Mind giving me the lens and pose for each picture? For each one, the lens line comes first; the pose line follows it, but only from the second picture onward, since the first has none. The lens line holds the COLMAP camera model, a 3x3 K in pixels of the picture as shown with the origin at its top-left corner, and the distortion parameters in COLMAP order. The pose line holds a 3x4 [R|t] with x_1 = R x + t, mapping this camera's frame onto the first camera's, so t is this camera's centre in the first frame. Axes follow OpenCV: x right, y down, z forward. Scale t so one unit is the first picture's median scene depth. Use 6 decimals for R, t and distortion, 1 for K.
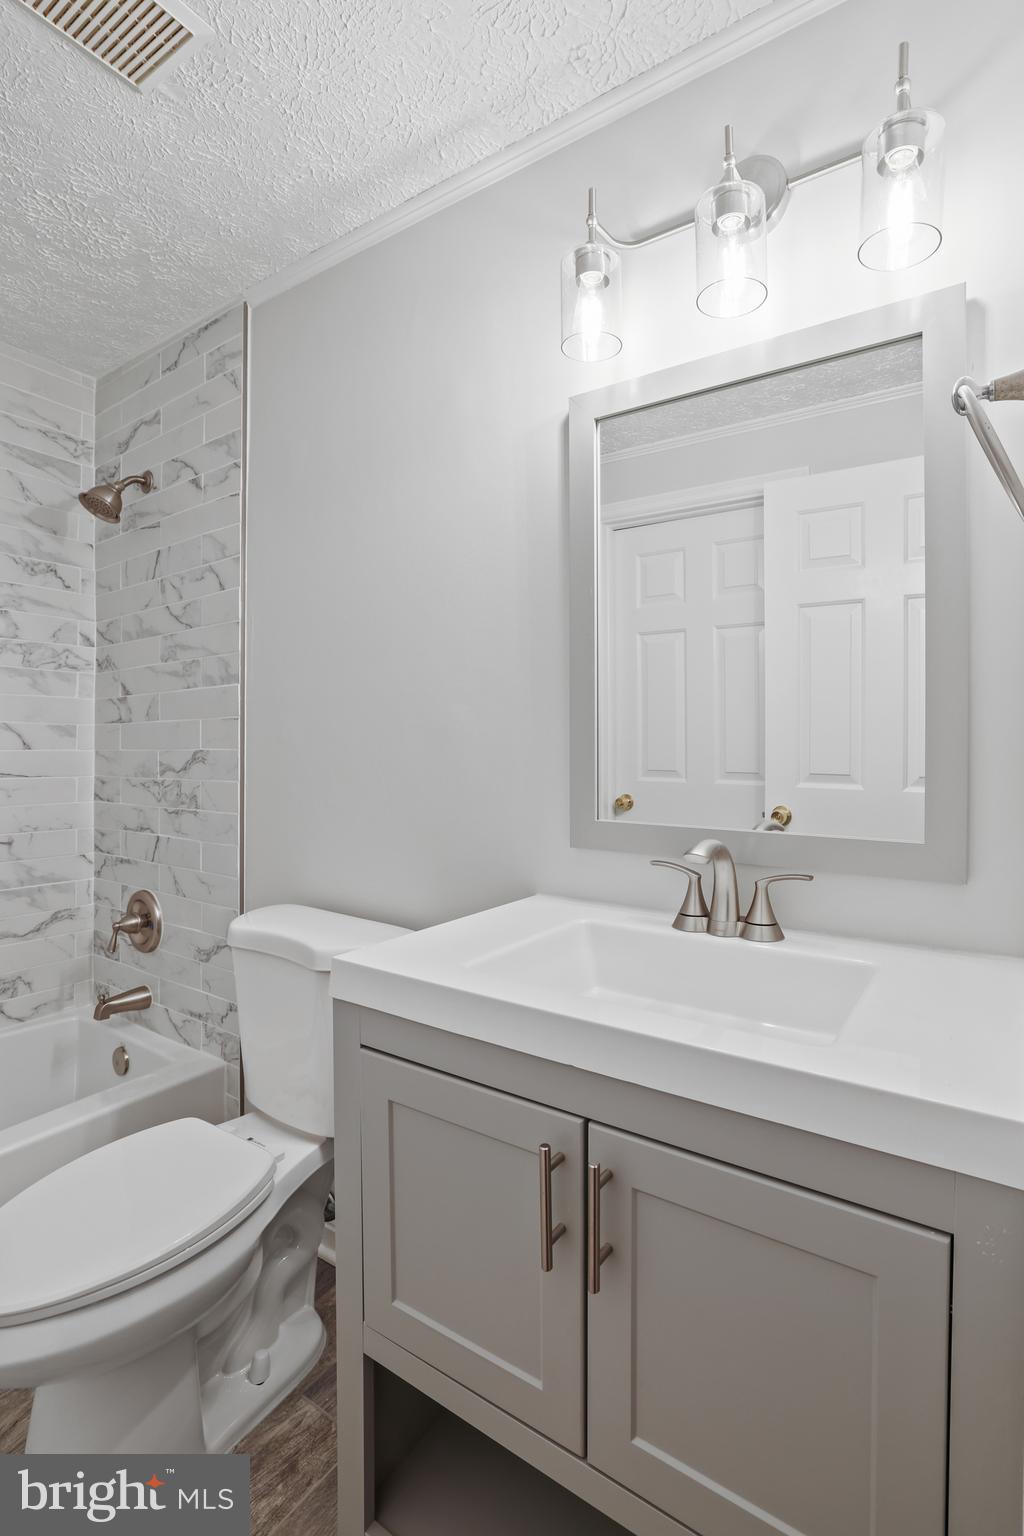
lens RADIAL K [[721.9, 0, 553.9], [0, 721.9, 751.1], [0, 0, 1]] dist [-0.046499, 0.017419]
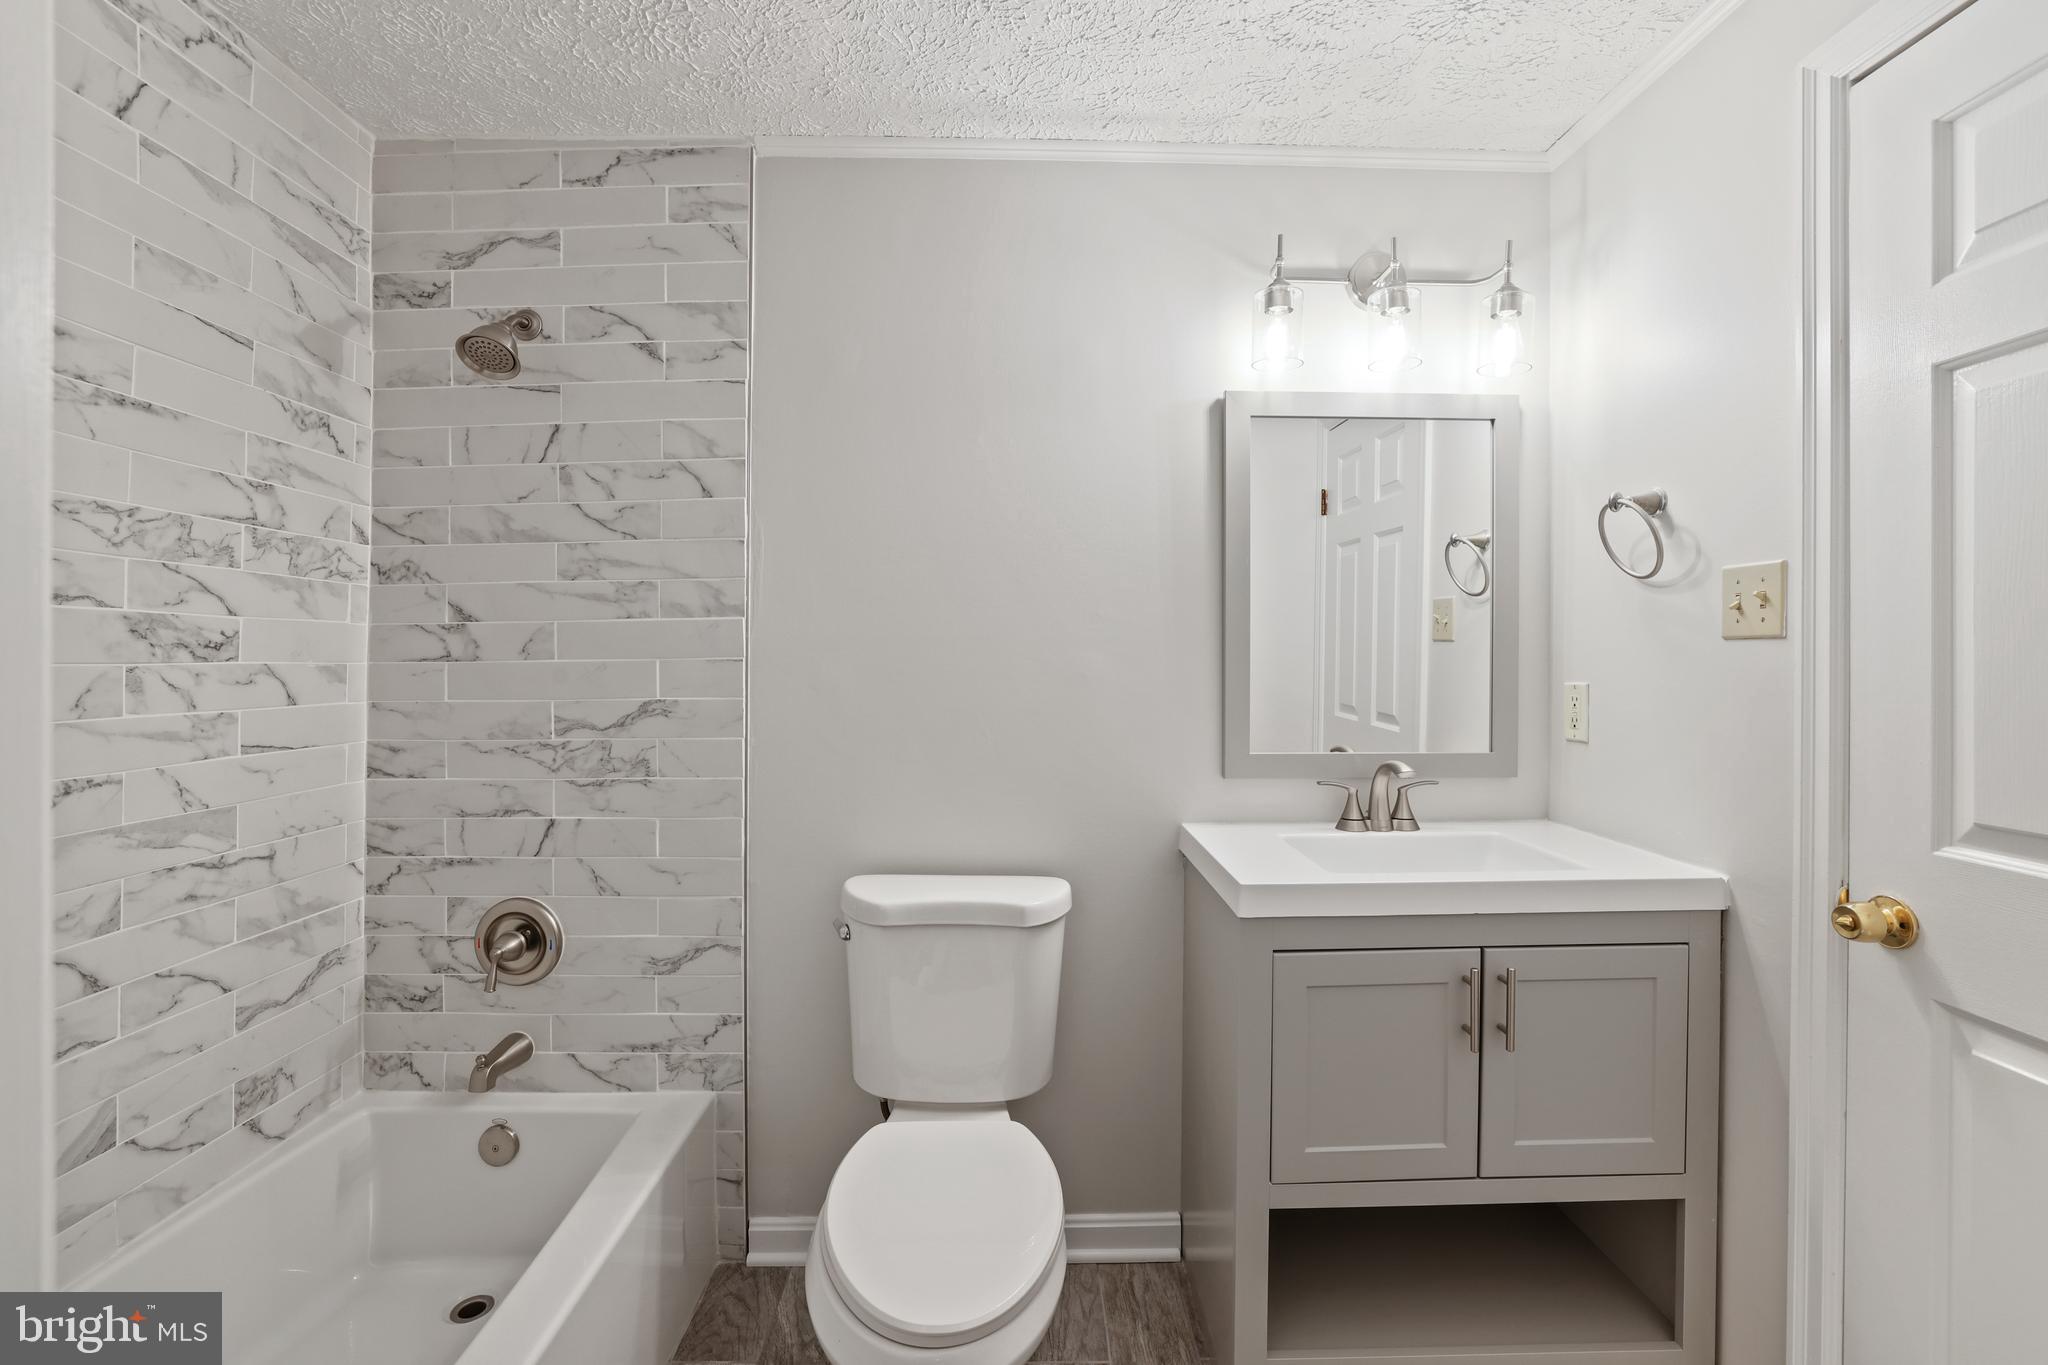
lens RADIAL K [[878.2, 0, 1020.7], [0, 878.2, 662.0], [0, 0, 1]] dist [-0.045917, 0.015028]
pose [[0.831310, -0.009483, 0.555728, -0.664900], [0.008938, 0.999953, 0.003693, -0.040501], [-0.555737, 0.001897, 0.831356, 0.004681]]
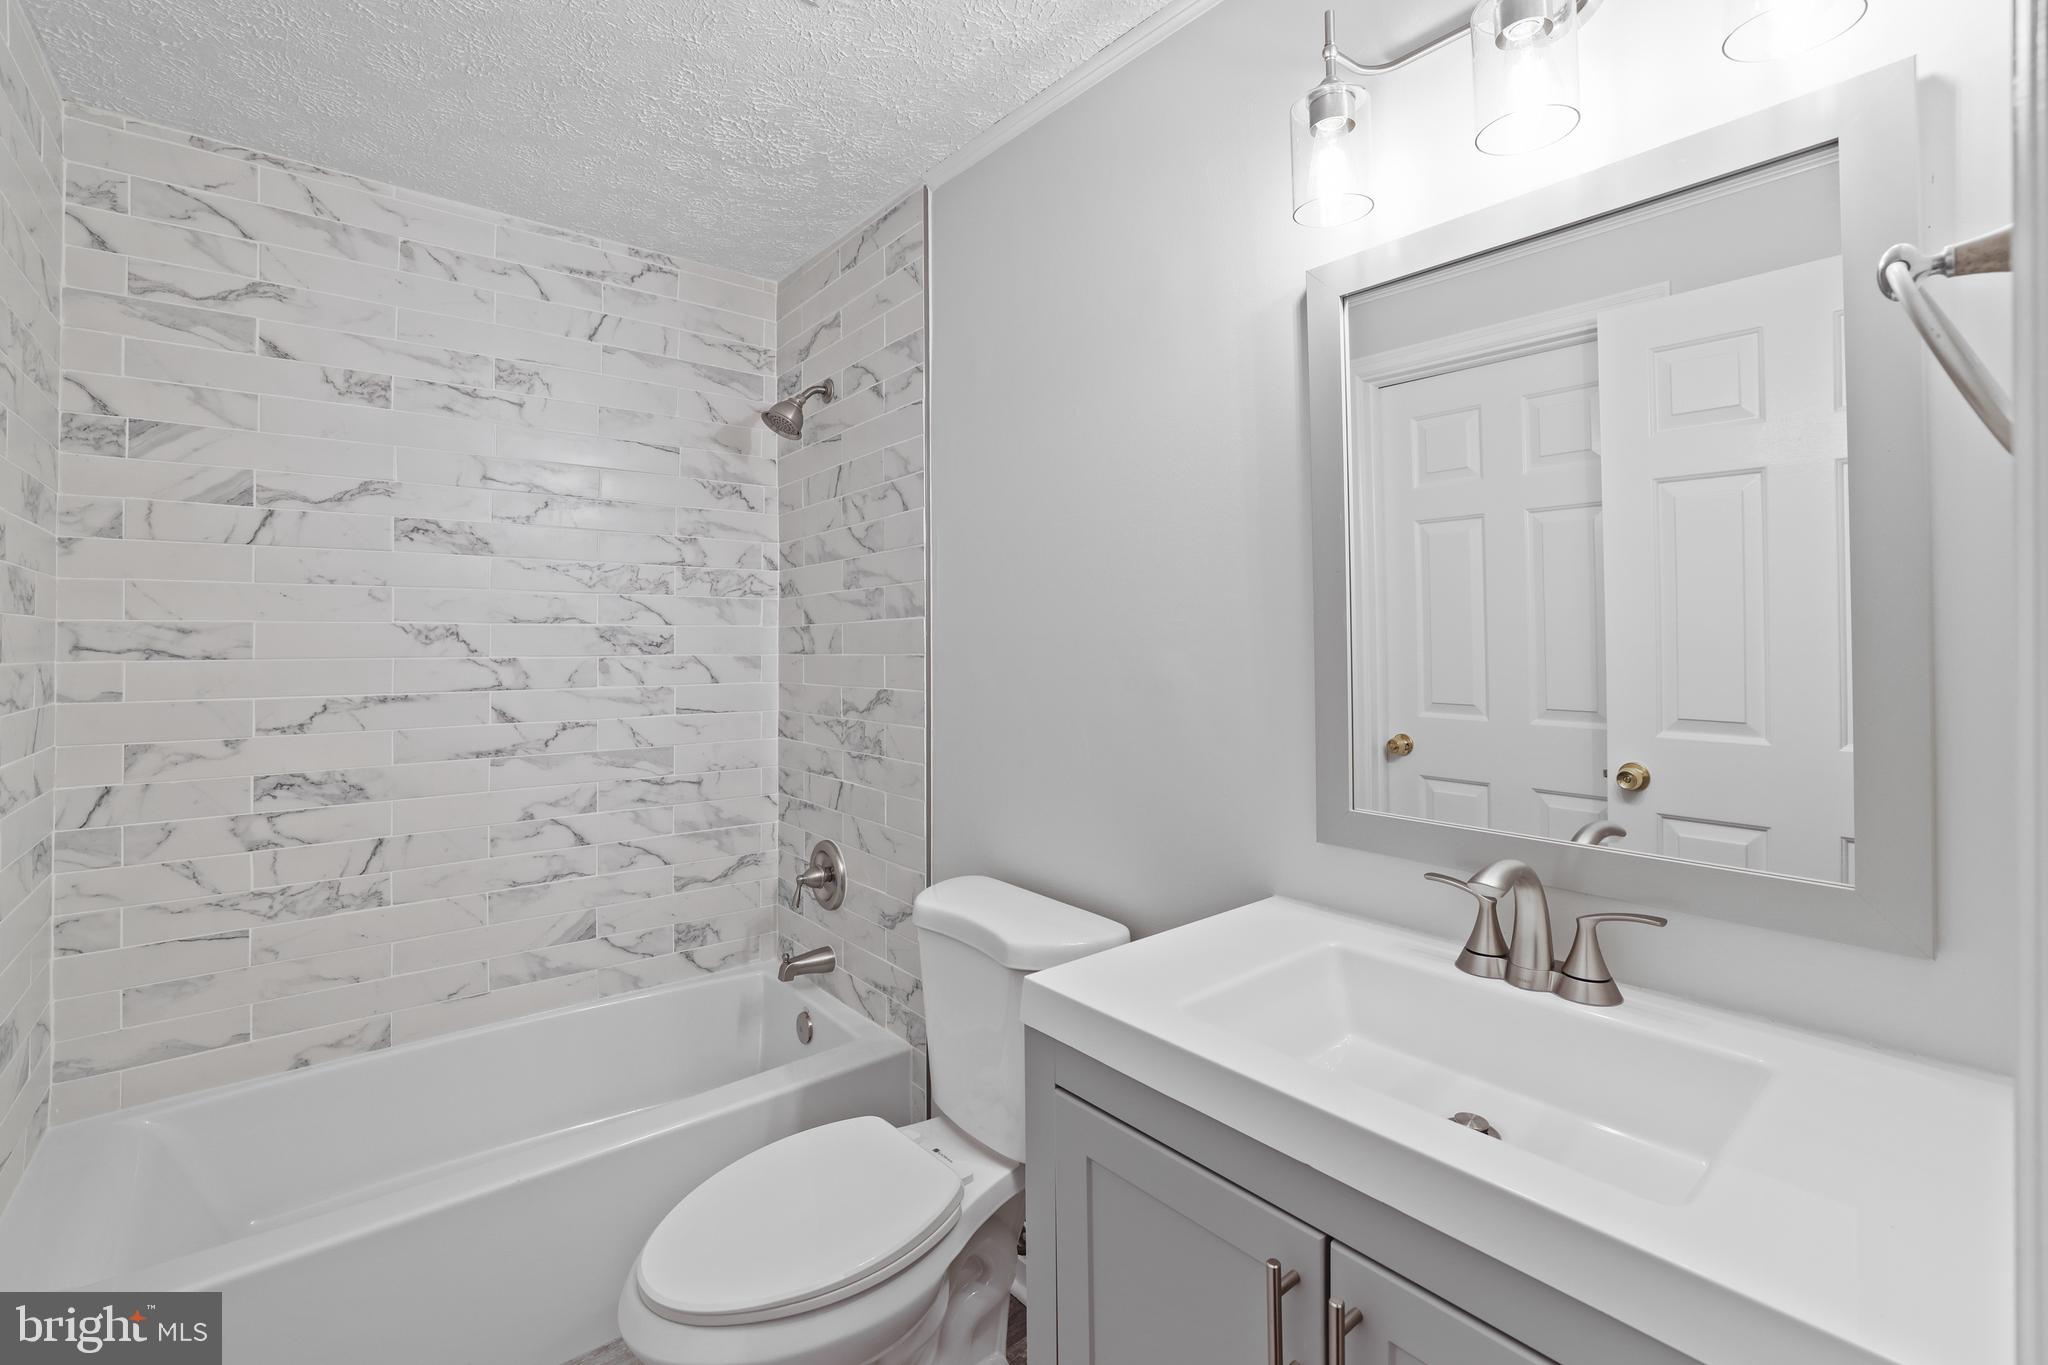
lens RADIAL K [[901.2, 0, 1026.0], [0, 901.2, 628.7], [0, 0, 1]] dist [-0.049523, 0.019549]
pose [[0.953708, -0.012621, -0.300470, 0.010436], [0.007553, 0.999809, -0.018021, -0.053553], [0.300640, 0.014917, 0.953621, -0.015930]]
